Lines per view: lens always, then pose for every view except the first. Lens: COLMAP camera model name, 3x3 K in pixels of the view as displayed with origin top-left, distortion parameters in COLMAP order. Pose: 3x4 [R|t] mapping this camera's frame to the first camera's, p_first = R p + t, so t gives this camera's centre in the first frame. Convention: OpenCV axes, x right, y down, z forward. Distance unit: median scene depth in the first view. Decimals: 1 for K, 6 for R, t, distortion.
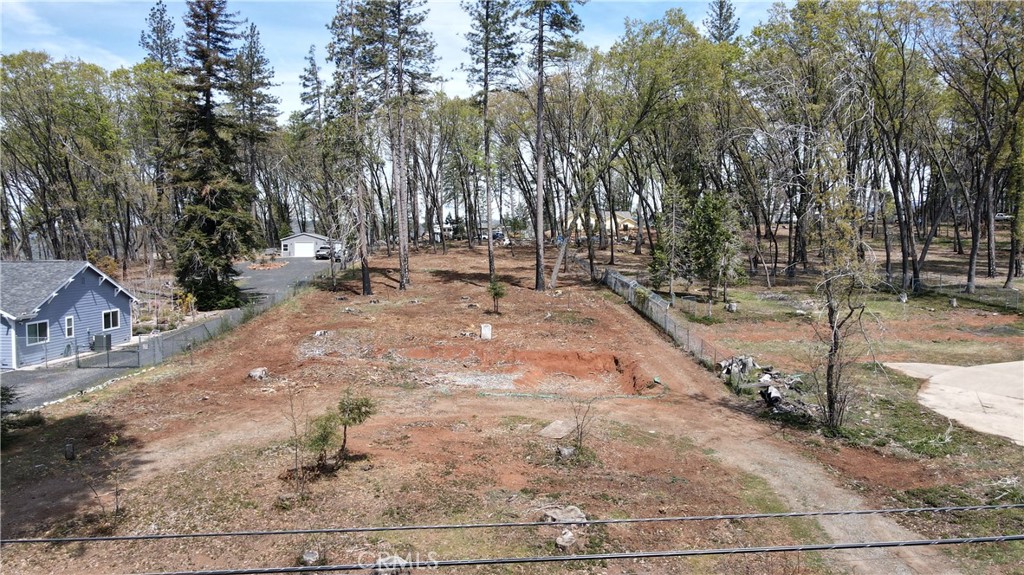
lens RADIAL K [[750.1, 0, 511.1], [0, 750.1, 281.6], [0, 0, 1]] dist [0.001729, 0.023905]
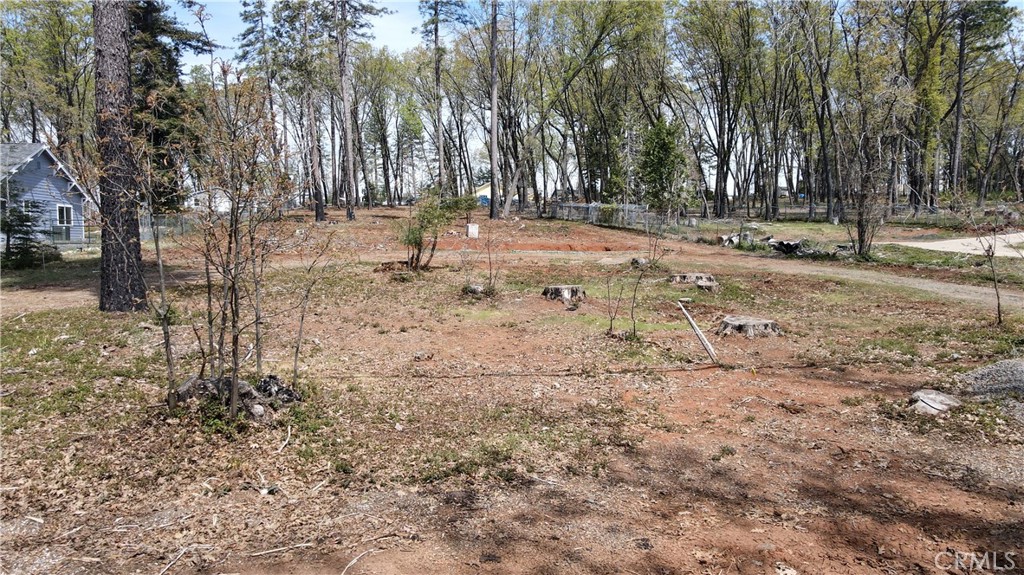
lens RADIAL K [[750.1, 0, 512.3], [0, 750.1, 283.5], [0, 0, 1]] dist [0.001729, 0.023905]
pose [[0.987264, -0.009507, 0.158807, -0.111608], [0.009111, 0.999953, 0.003220, 0.106496], [-0.158830, -0.001732, 0.987304, 0.008734]]
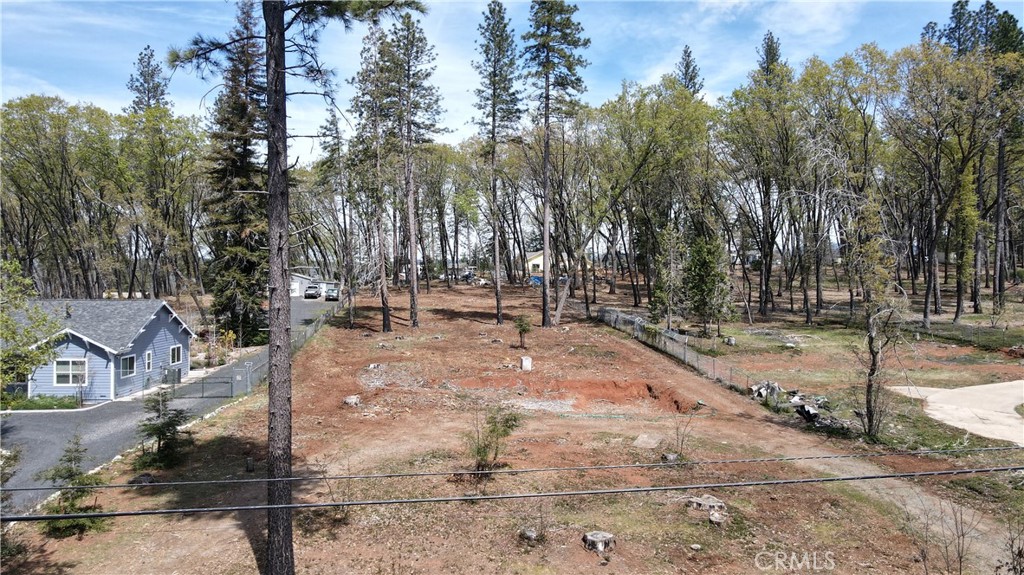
lens RADIAL K [[750.1, 0, 510.4], [0, 750.1, 282.8], [0, 0, 1]] dist [0.001729, 0.023905]
pose [[0.996124, 0.002069, 0.087933, -0.122389], [0.002431, 0.998694, -0.051032, 0.003503], [-0.087924, 0.051048, 0.994818, -0.079582]]
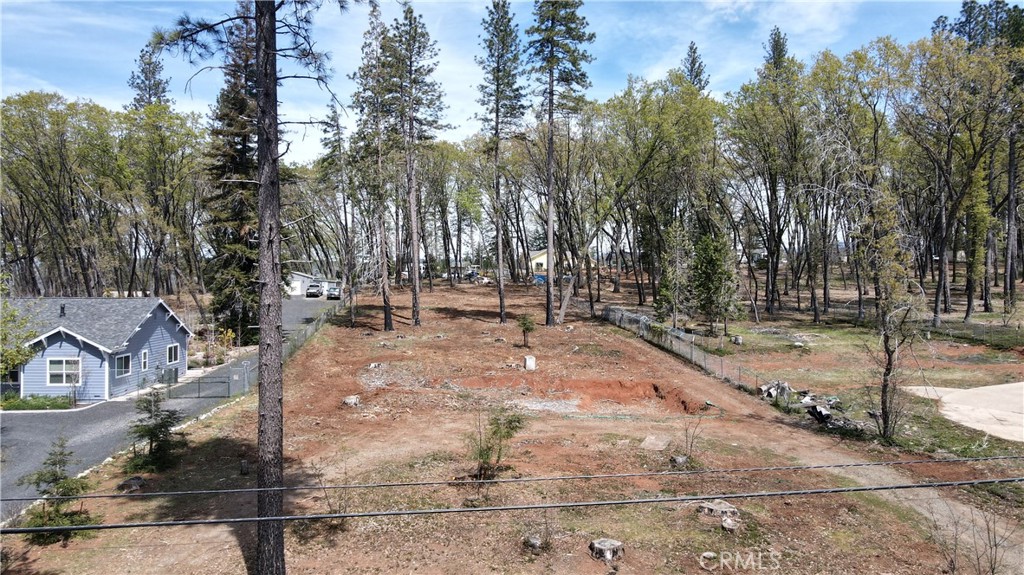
lens RADIAL K [[750.1, 0, 510.8], [0, 750.1, 283.5], [0, 0, 1]] dist [0.001729, 0.023905]
pose [[0.996460, 0.001879, 0.084044, -0.120973], [0.002271, 0.998784, -0.049256, 0.004422], [-0.084034, 0.049273, 0.995244, -0.062669]]
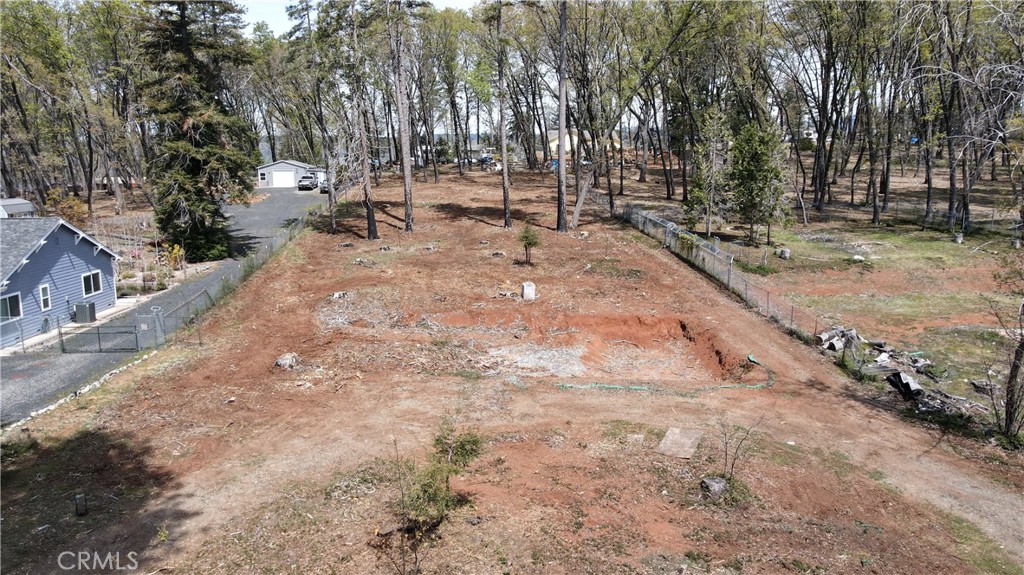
lens RADIAL K [[750.1, 0, 510.5], [0, 750.1, 282.8], [0, 0, 1]] dist [0.001729, 0.023905]
pose [[0.998835, -0.012998, 0.046467, -0.076103], [0.007588, 0.993365, 0.114758, -0.035209], [-0.047650, -0.114271, 0.992306, 0.101424]]
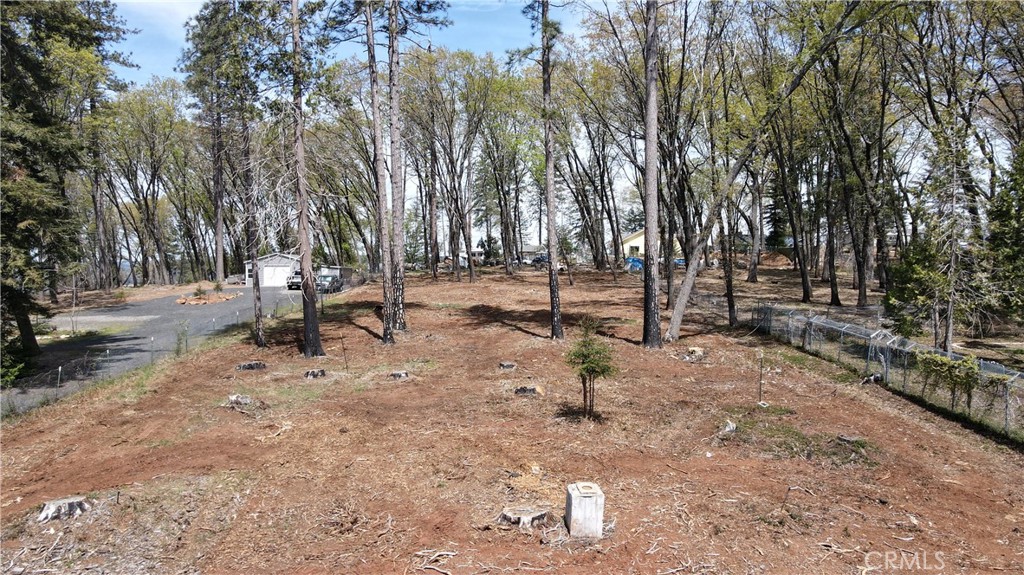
lens RADIAL K [[750.1, 0, 510.0], [0, 750.1, 282.2], [0, 0, 1]] dist [0.001729, 0.023905]
pose [[0.998986, -0.001002, -0.045013, -0.039973], [-0.000979, 0.999033, -0.043958, -0.010454], [0.045013, 0.043958, 0.998019, 0.547934]]
